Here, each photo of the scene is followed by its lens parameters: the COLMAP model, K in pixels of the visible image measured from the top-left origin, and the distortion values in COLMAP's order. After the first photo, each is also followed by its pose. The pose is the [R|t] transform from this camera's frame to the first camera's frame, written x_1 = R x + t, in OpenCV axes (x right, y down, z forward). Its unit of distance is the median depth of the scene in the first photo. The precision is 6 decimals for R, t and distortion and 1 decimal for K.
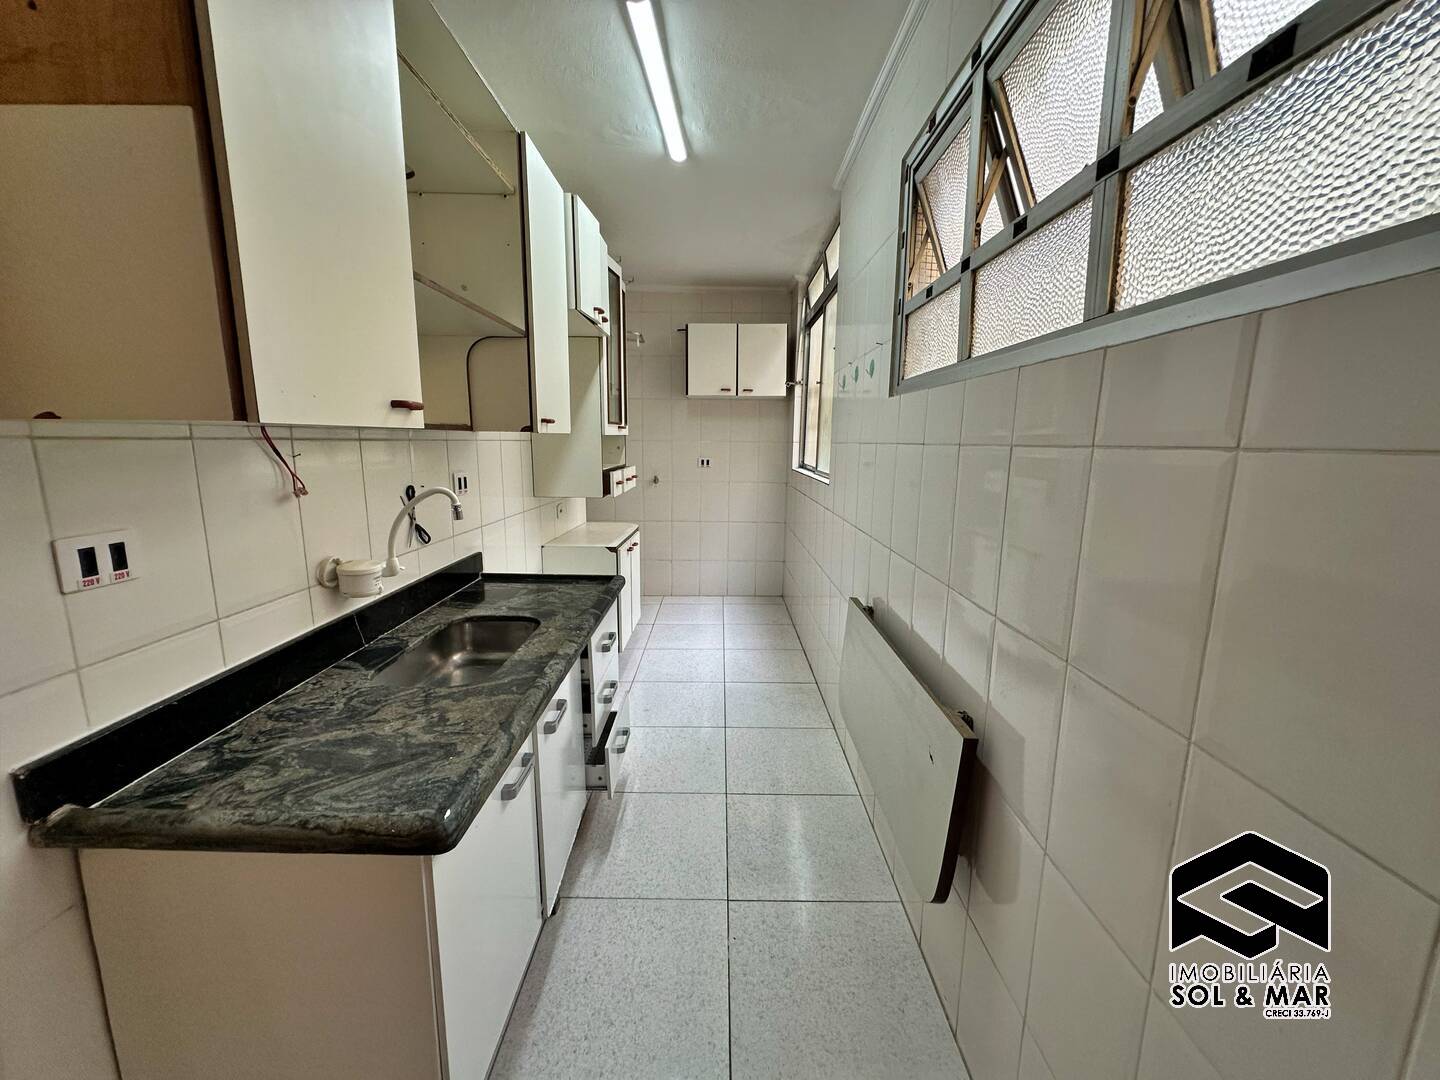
lens RADIAL K [[572.9, 0, 718.3], [0, 572.9, 540.6], [0, 0, 1]] dist [-0.003138, 0.000858]
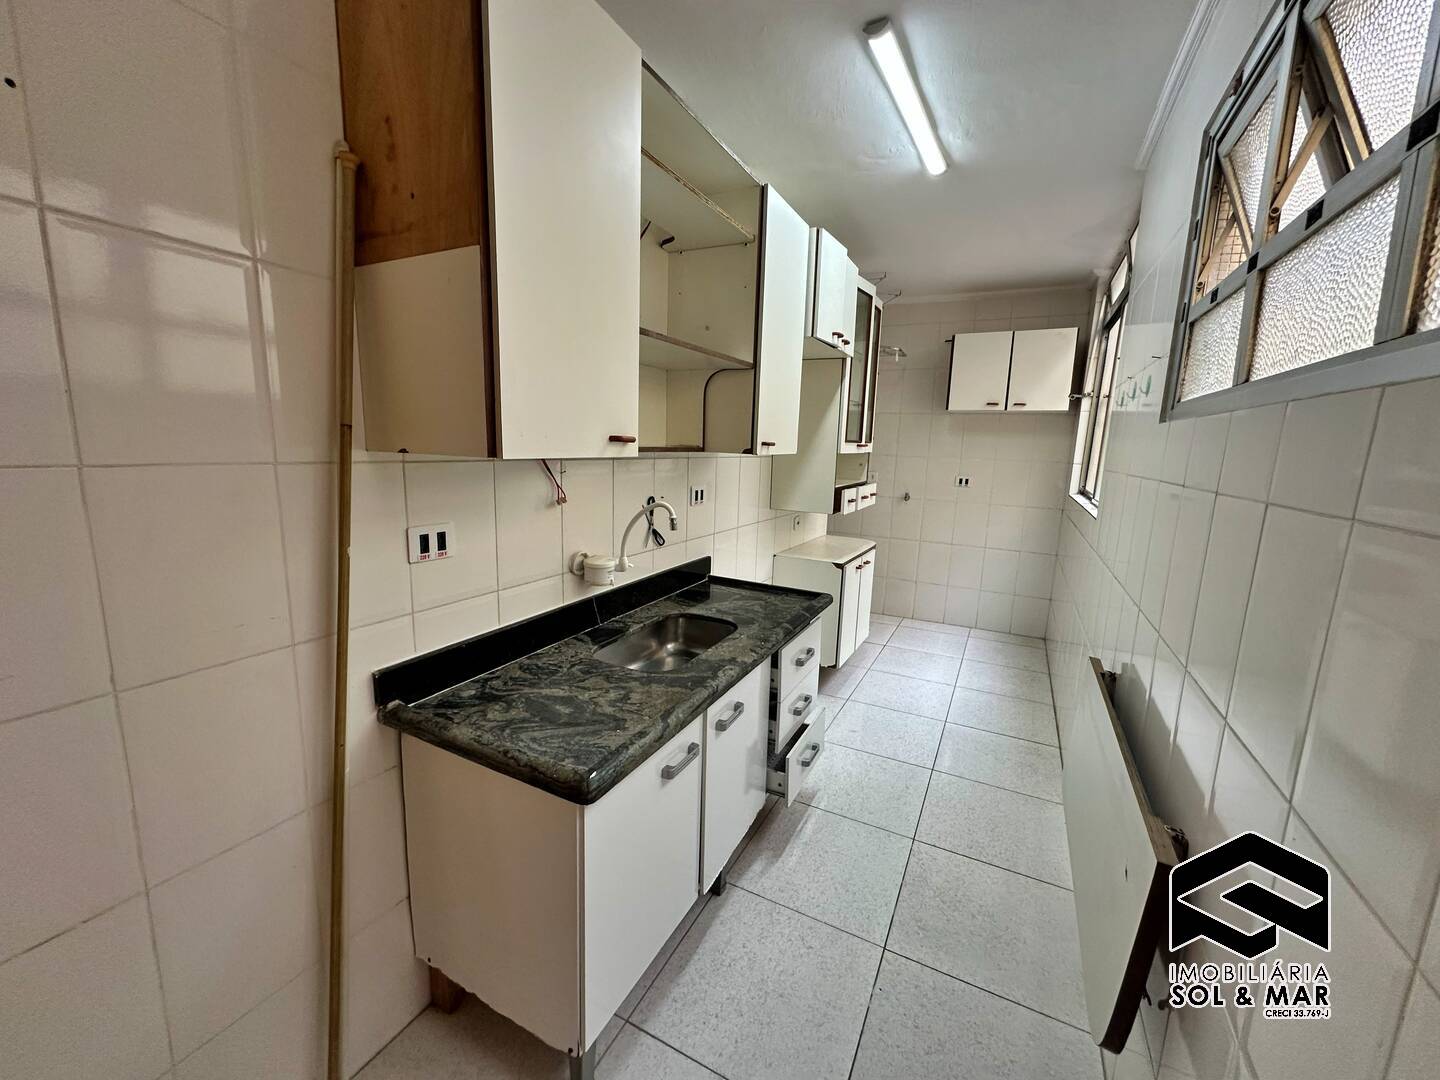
lens RADIAL K [[572.9, 0, 718.9], [0, 572.9, 540.6], [0, 0, 1]] dist [-0.003138, 0.000858]
pose [[0.890080, 0.094911, -0.445814, 0.130313], [-0.100642, 0.994863, 0.010867, -0.032421], [0.444555, 0.035195, 0.895060, -0.003655]]
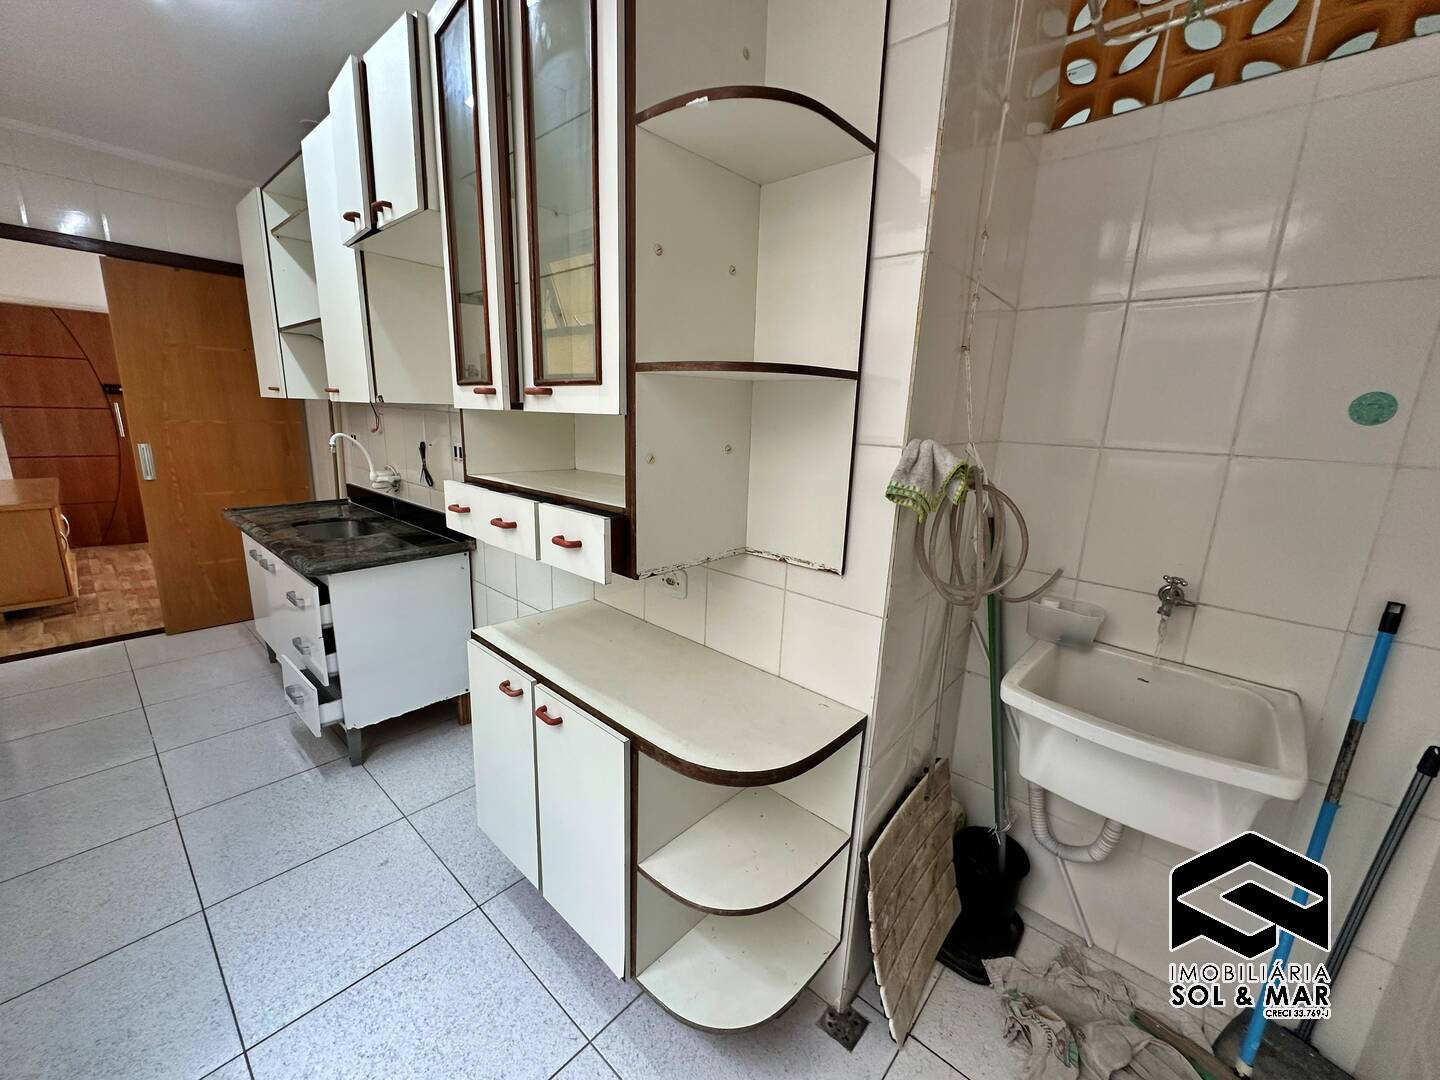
lens RADIAL K [[572.9, 0, 720.5], [0, 572.9, 537.6], [0, 0, 1]] dist [-0.003138, 0.000858]
pose [[-0.659441, 0.133674, -0.739776, 0.068615], [-0.169448, 0.932309, 0.319511, -0.464850], [0.732410, 0.336052, -0.592152, 2.515456]]
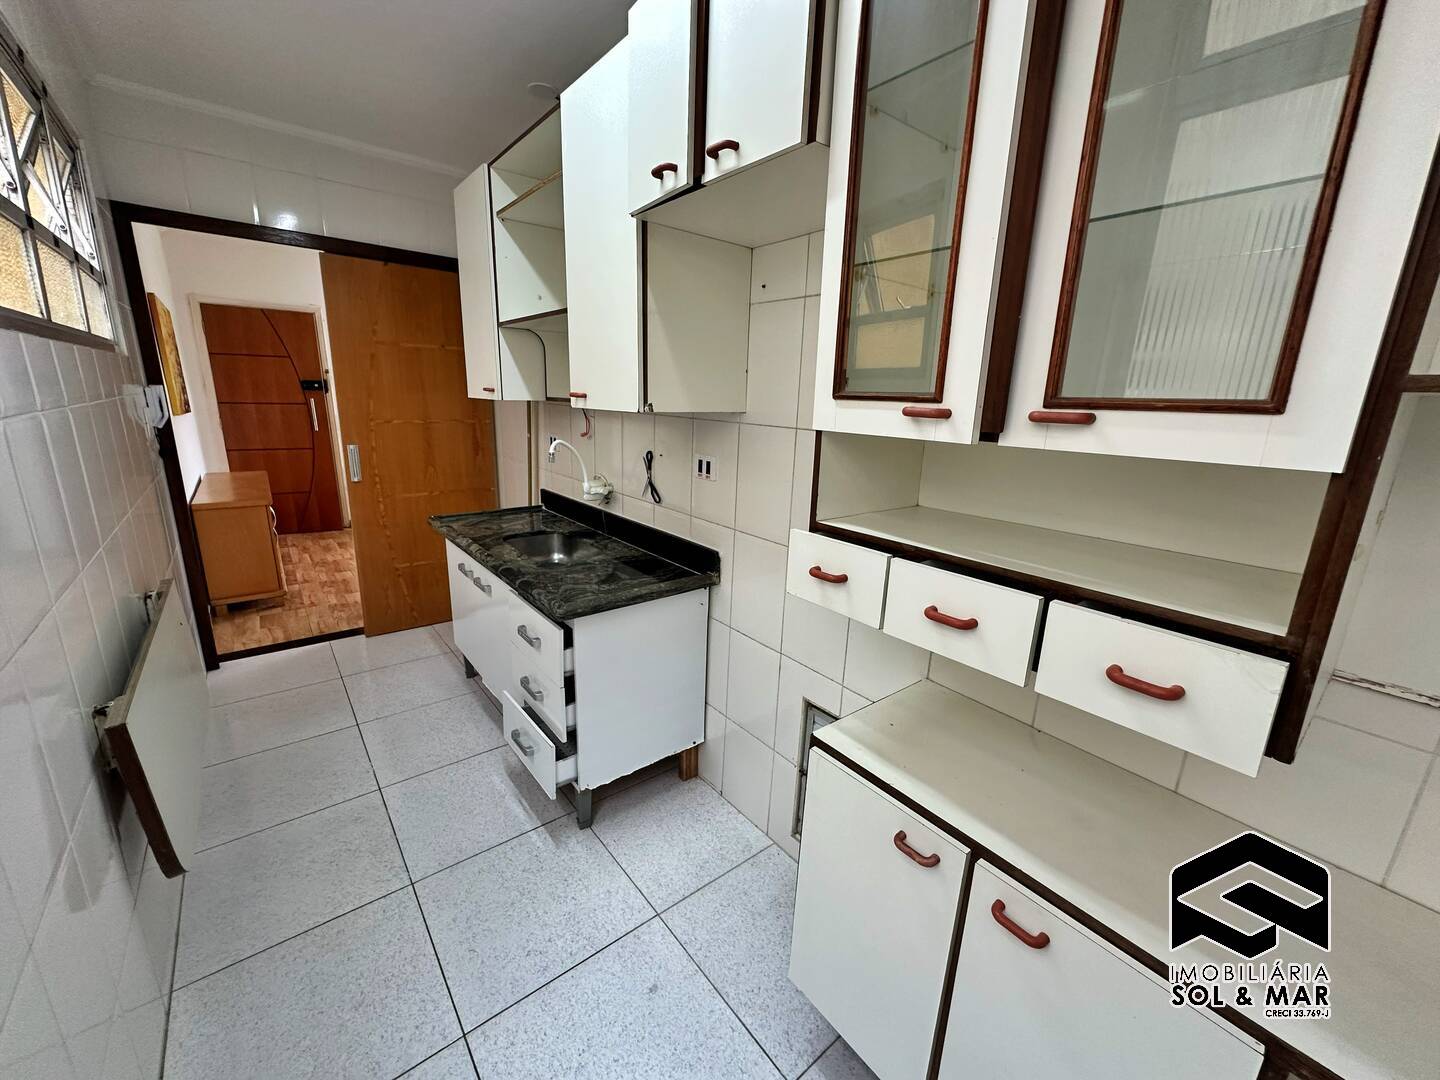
lens RADIAL K [[572.9, 0, 722.6], [0, 572.9, 538.5], [0, 0, 1]] dist [-0.003138, 0.000858]
pose [[-0.775223, 0.122734, -0.619649, 0.138514], [-0.147231, 0.918820, 0.366188, -0.407950], [0.614290, 0.375109, -0.694220, 2.066371]]
